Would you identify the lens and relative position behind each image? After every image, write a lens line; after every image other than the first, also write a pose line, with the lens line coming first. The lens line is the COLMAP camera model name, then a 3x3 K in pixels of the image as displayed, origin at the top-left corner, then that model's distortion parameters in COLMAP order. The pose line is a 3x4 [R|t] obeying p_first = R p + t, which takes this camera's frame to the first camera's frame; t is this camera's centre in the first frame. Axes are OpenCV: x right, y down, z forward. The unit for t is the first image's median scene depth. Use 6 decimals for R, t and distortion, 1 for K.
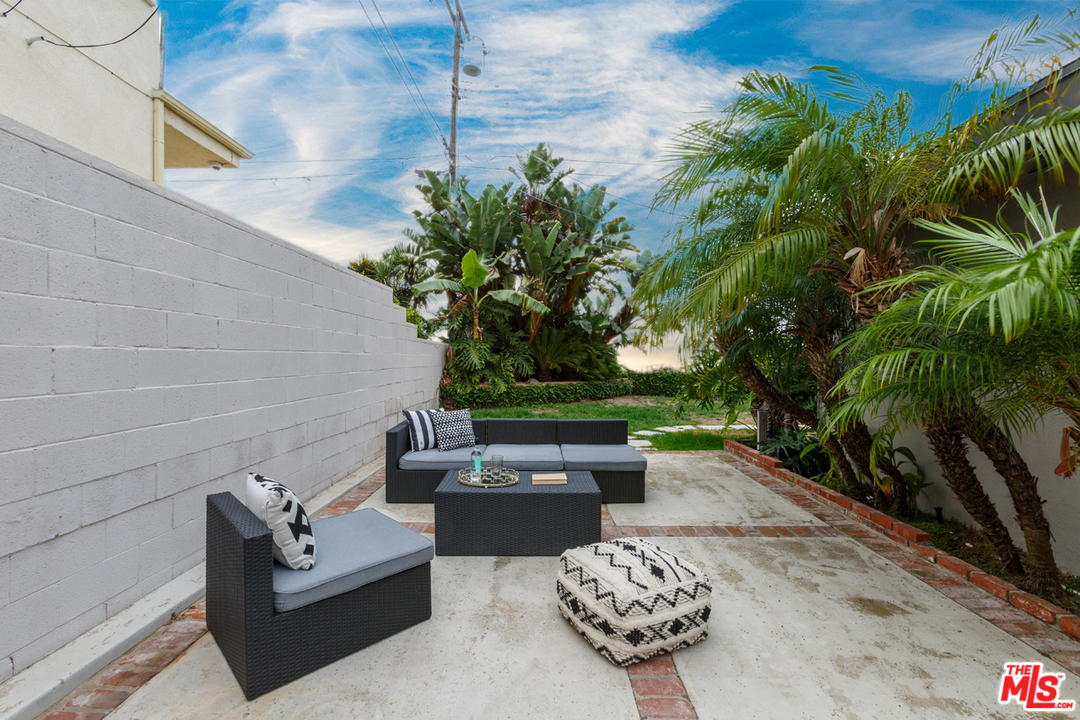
lens RADIAL K [[520.3, 0, 537.4], [0, 520.3, 361.0], [0, 0, 1]] dist [-0.016301, 0.014911]
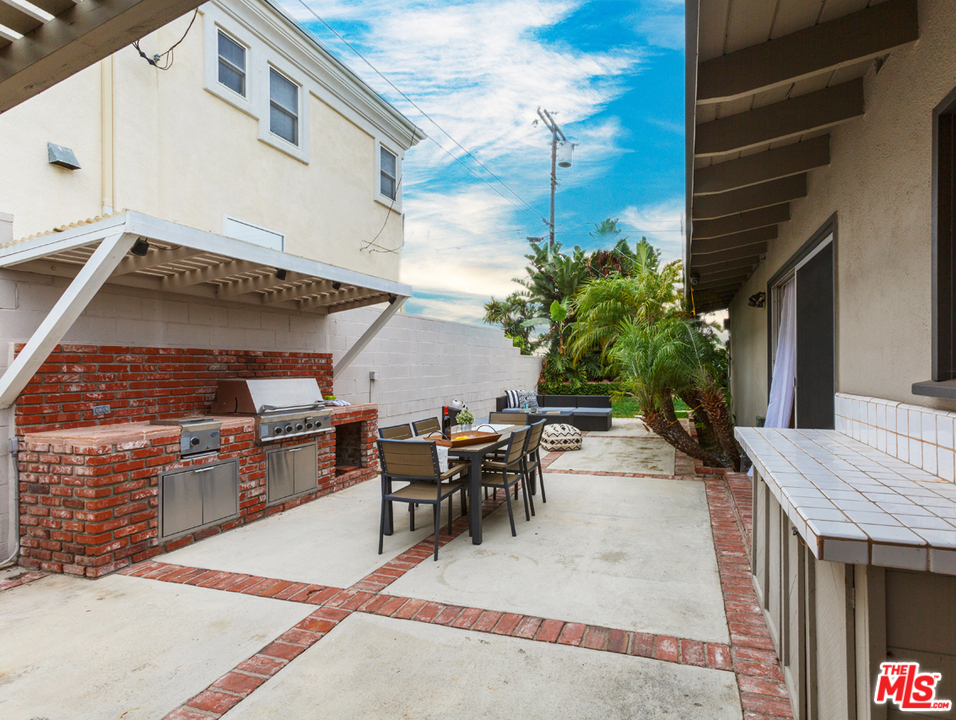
lens RADIAL K [[576.4, 0, 478.0], [0, 576.4, 360.0], [0, 0, 1]] dist [-0.000256, -0.000037]
pose [[0.930717, -0.015698, -0.365402, 0.279883], [0.010027, 0.999798, -0.017411, 0.004141], [0.365602, 0.012541, 0.930687, -0.697476]]
